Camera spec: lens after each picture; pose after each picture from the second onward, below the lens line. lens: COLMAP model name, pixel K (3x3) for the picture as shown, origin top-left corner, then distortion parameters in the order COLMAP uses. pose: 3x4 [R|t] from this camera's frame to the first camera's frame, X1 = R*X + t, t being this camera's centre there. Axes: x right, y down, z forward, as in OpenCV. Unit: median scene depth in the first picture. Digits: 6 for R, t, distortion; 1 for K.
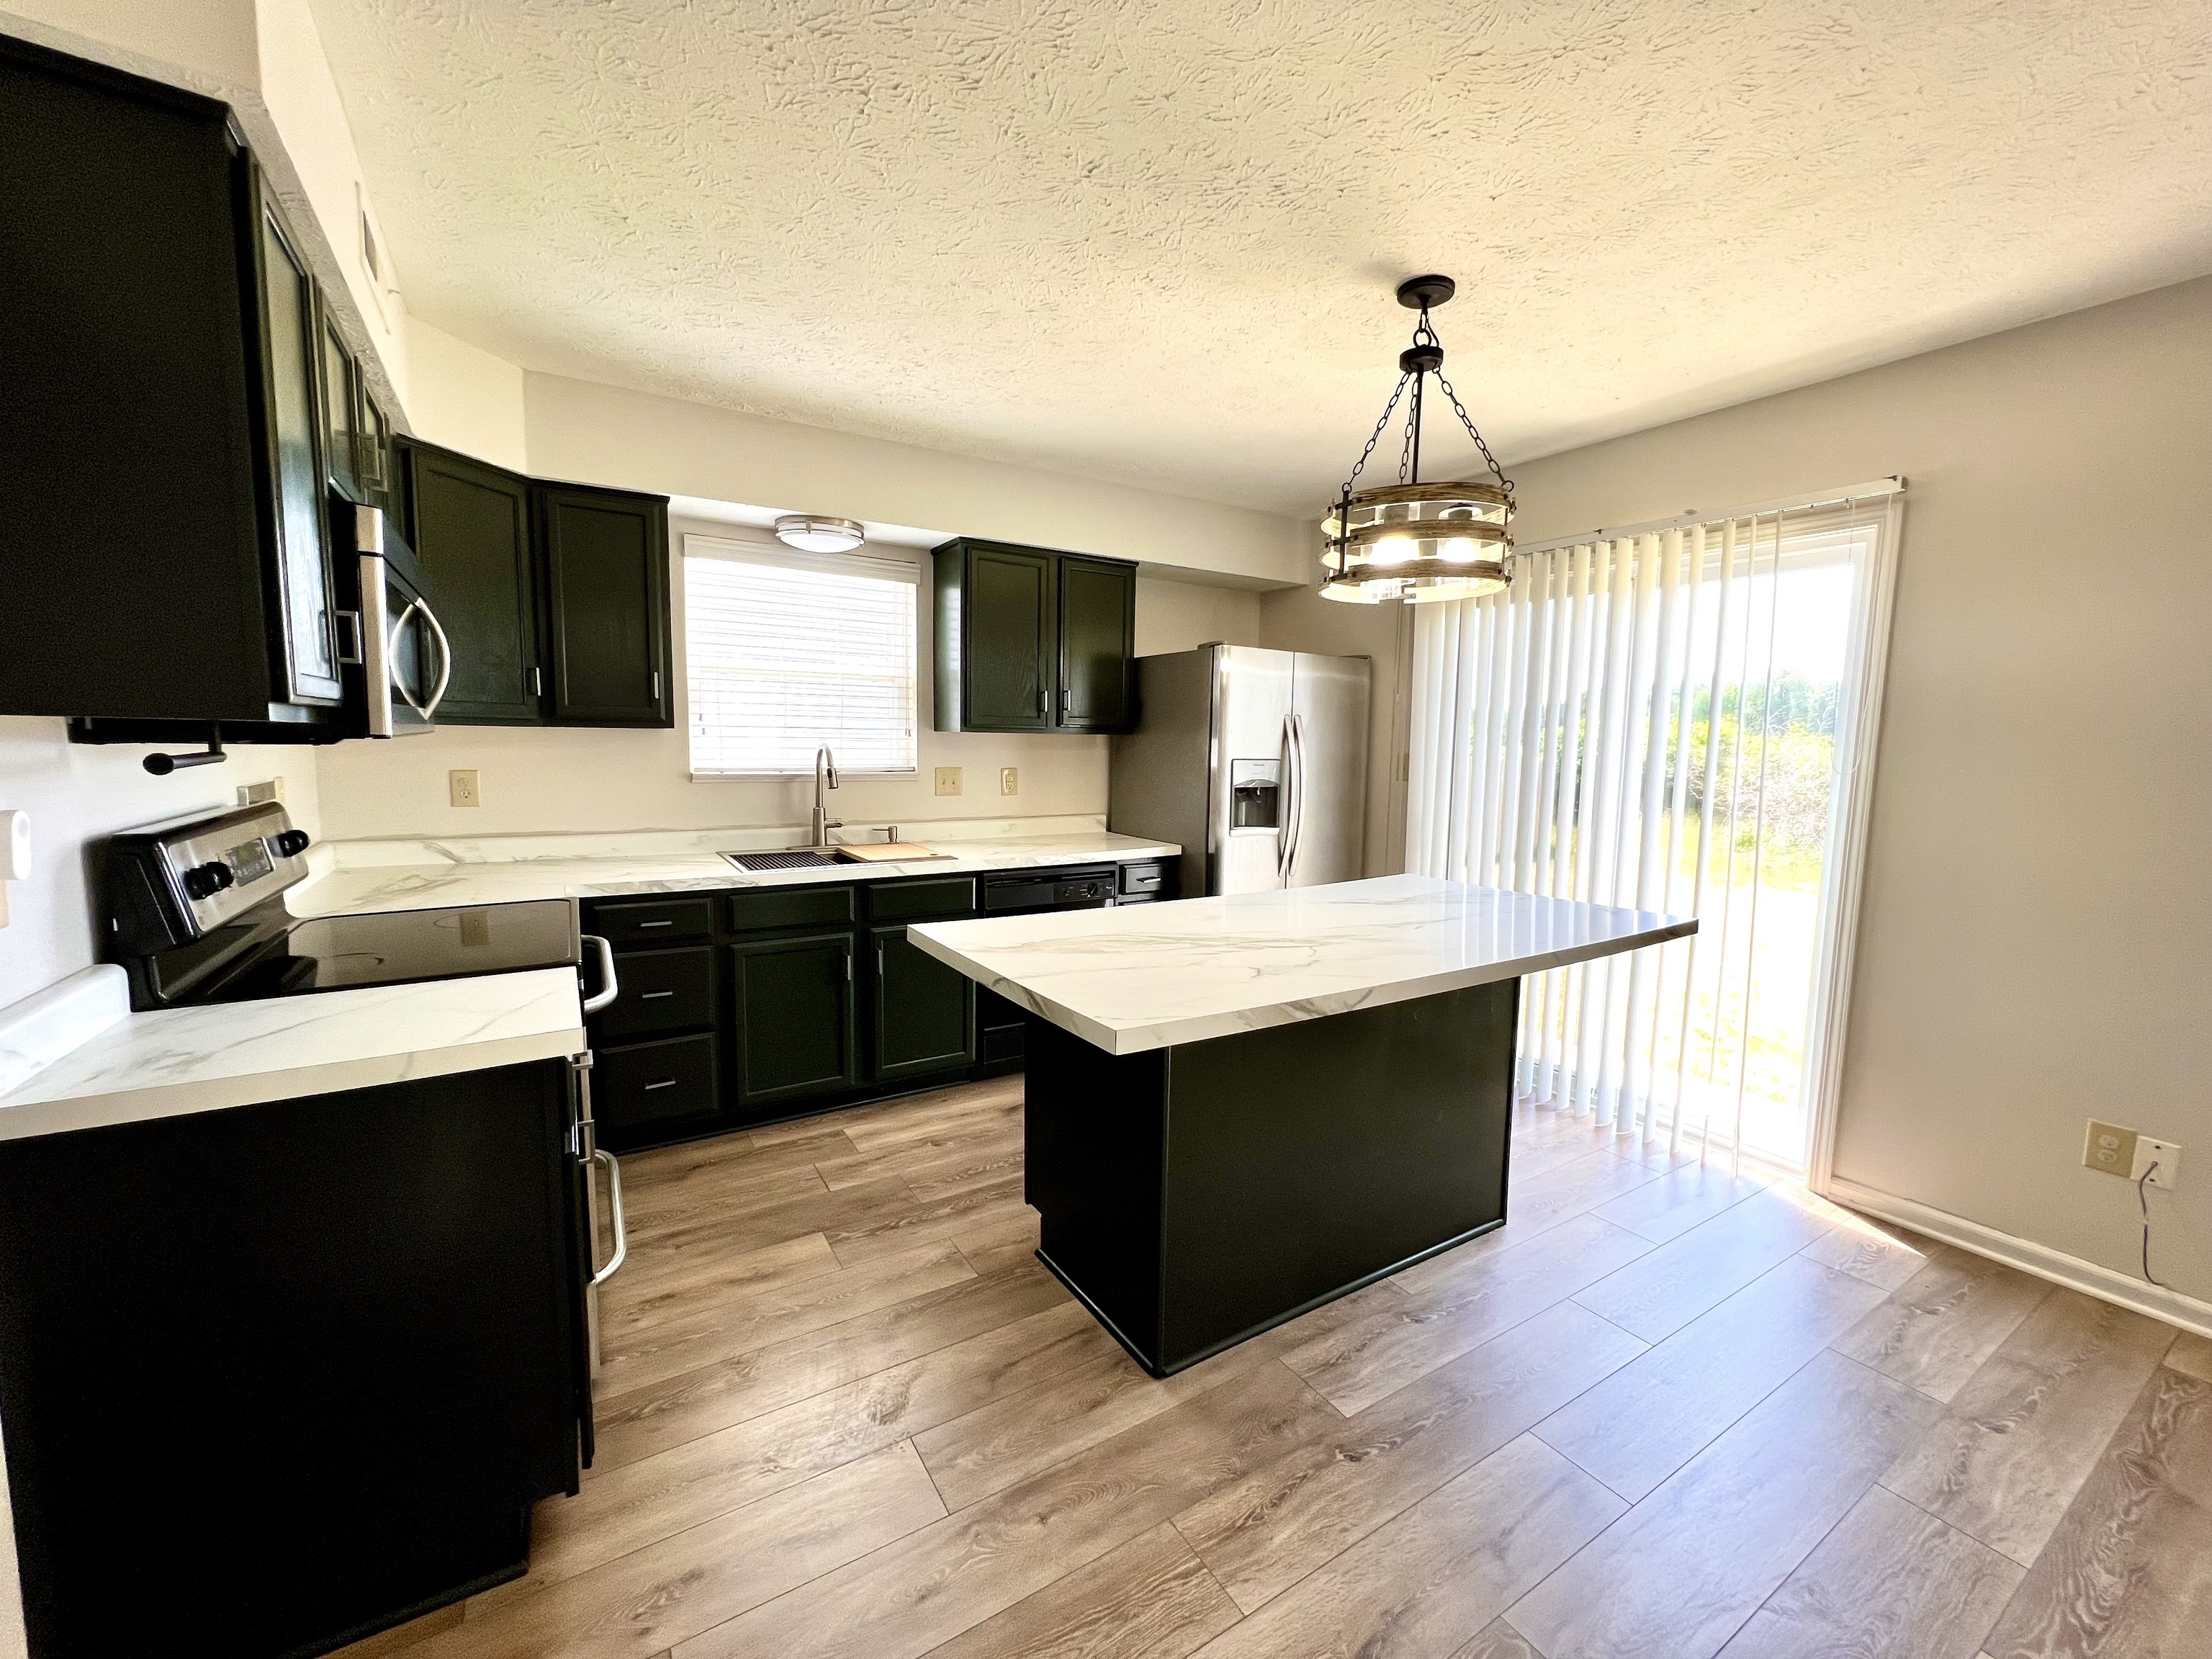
lens RADIAL K [[881.5, 0, 1099.2], [0, 881.5, 831.1], [0, 0, 1]] dist [-0.003702, 0.000706]
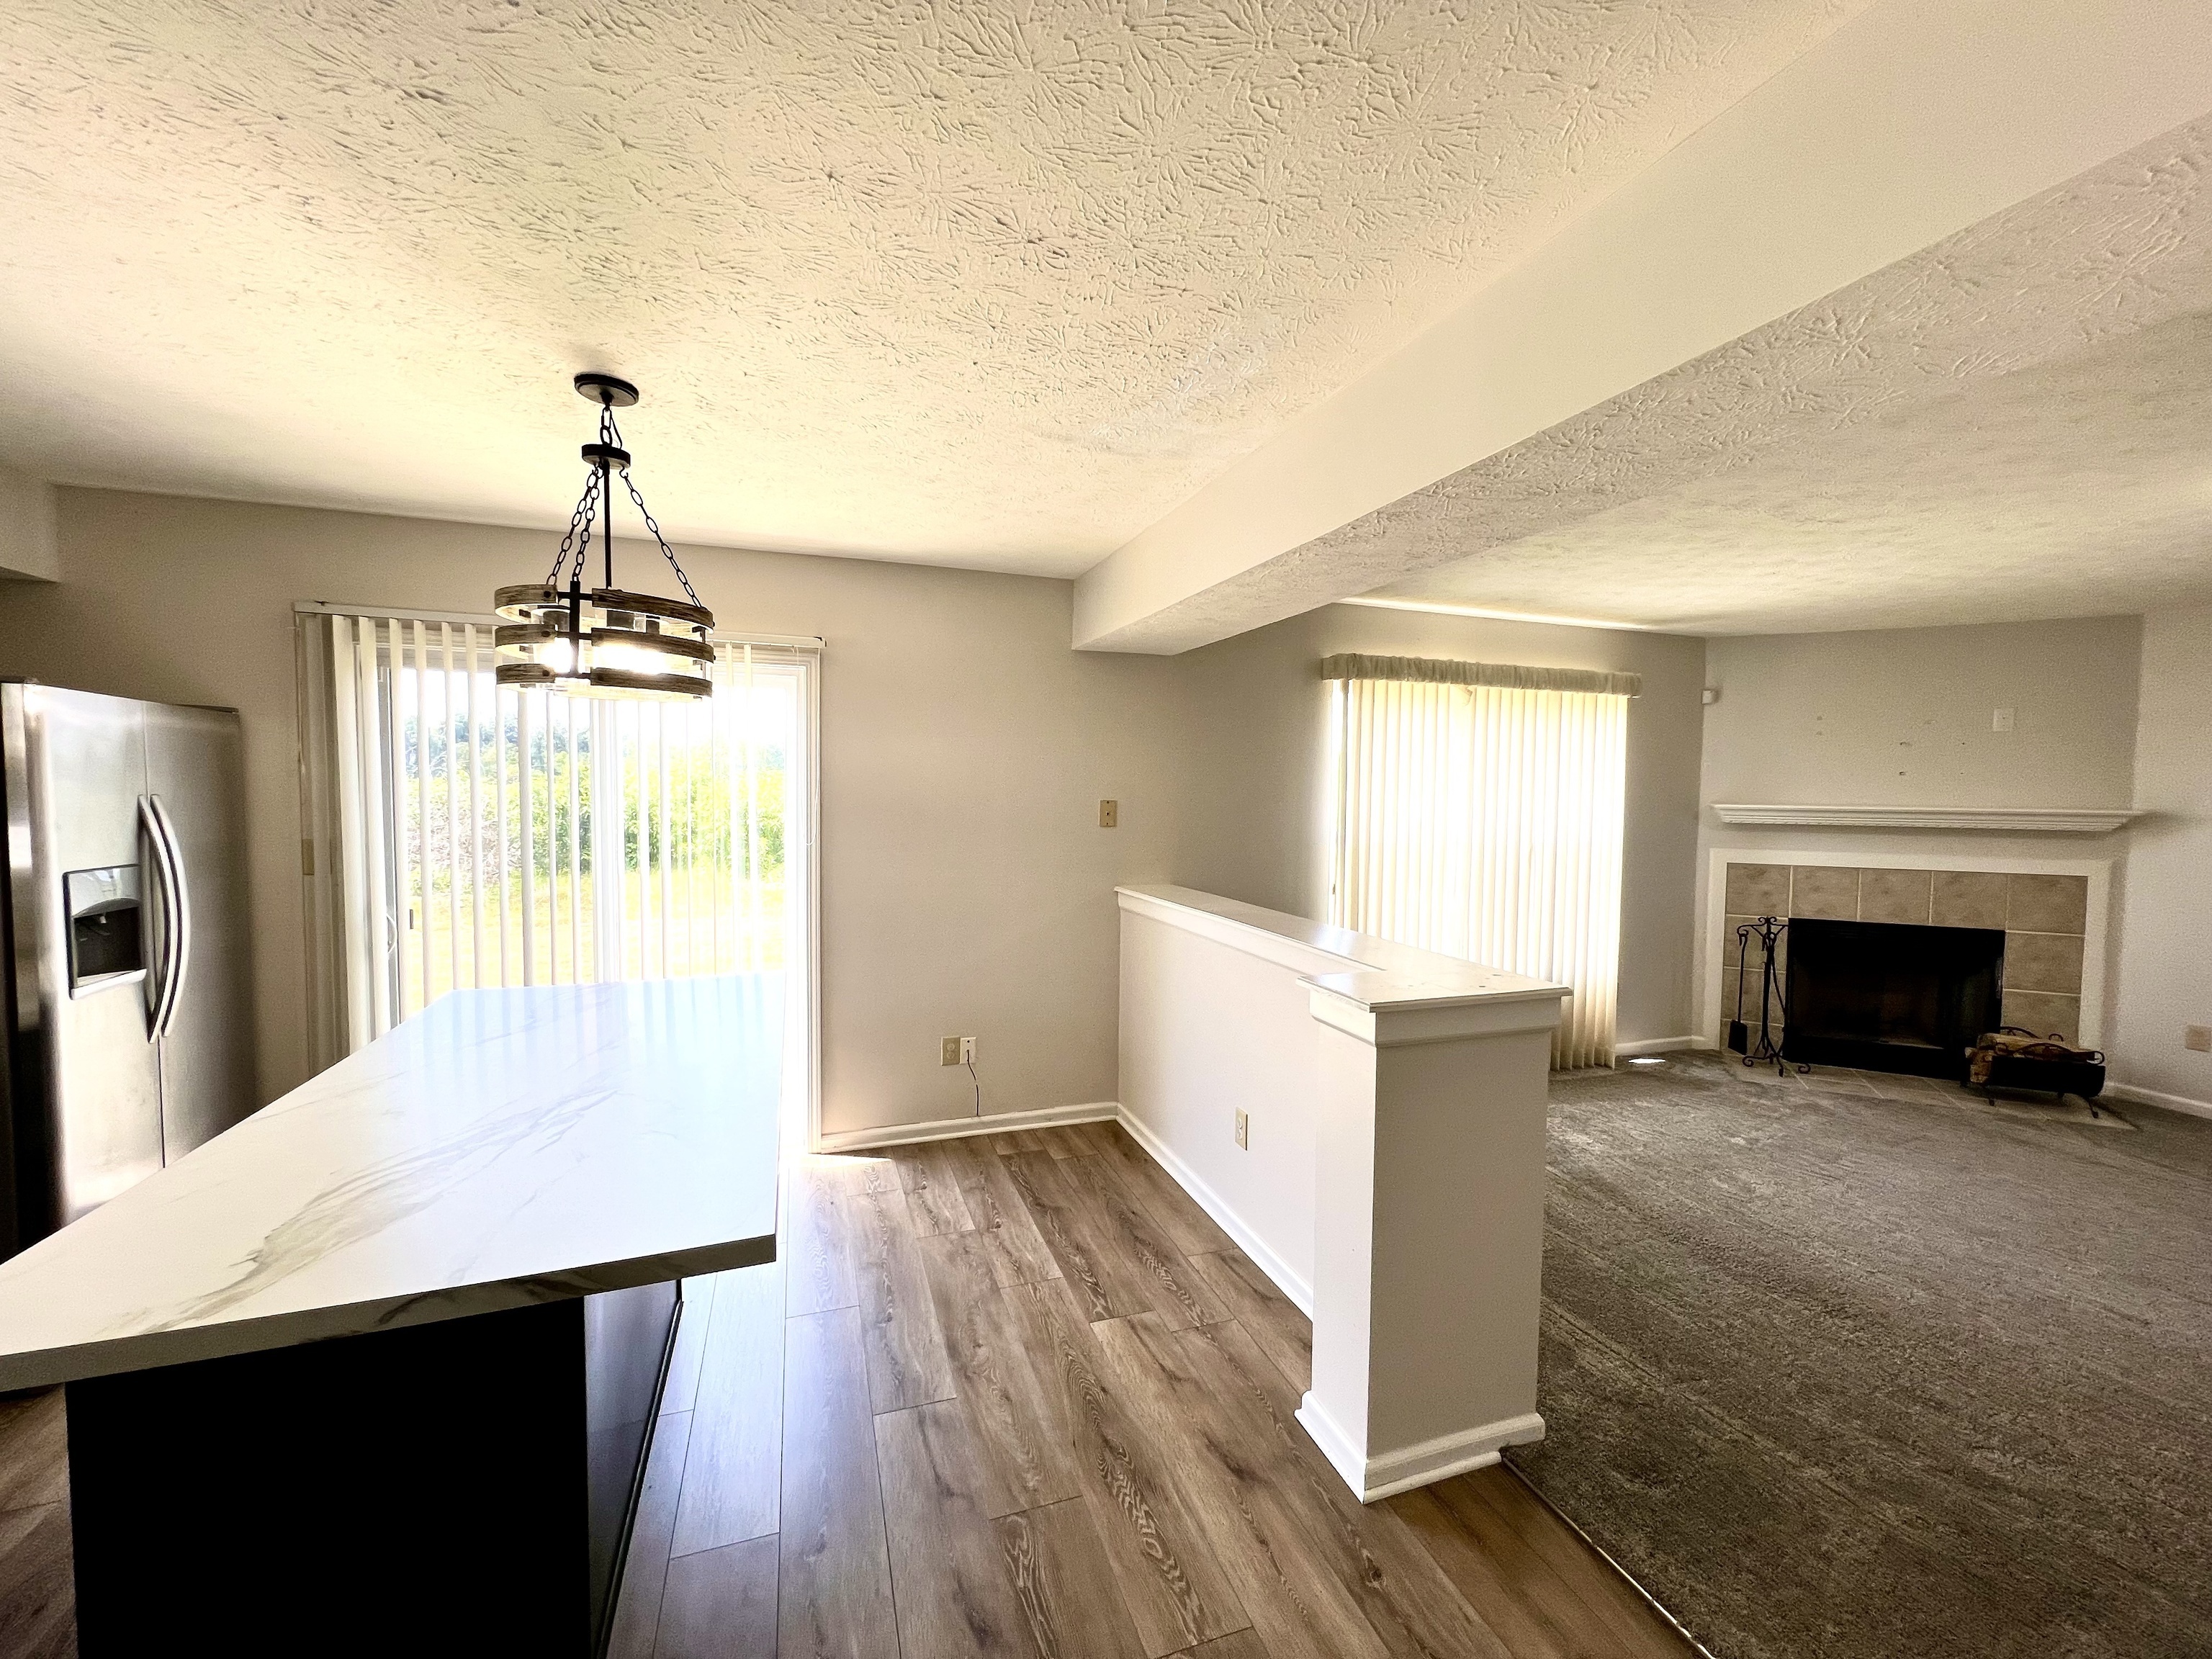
lens RADIAL K [[881.5, 0, 1106.8], [0, 881.5, 830.9], [0, 0, 1]] dist [-0.003702, 0.000706]
pose [[0.219005, -0.056836, 0.974067, -0.411369], [0.092787, 0.994991, 0.037195, -0.097416], [-0.971302, 0.082235, 0.223182, 0.248194]]
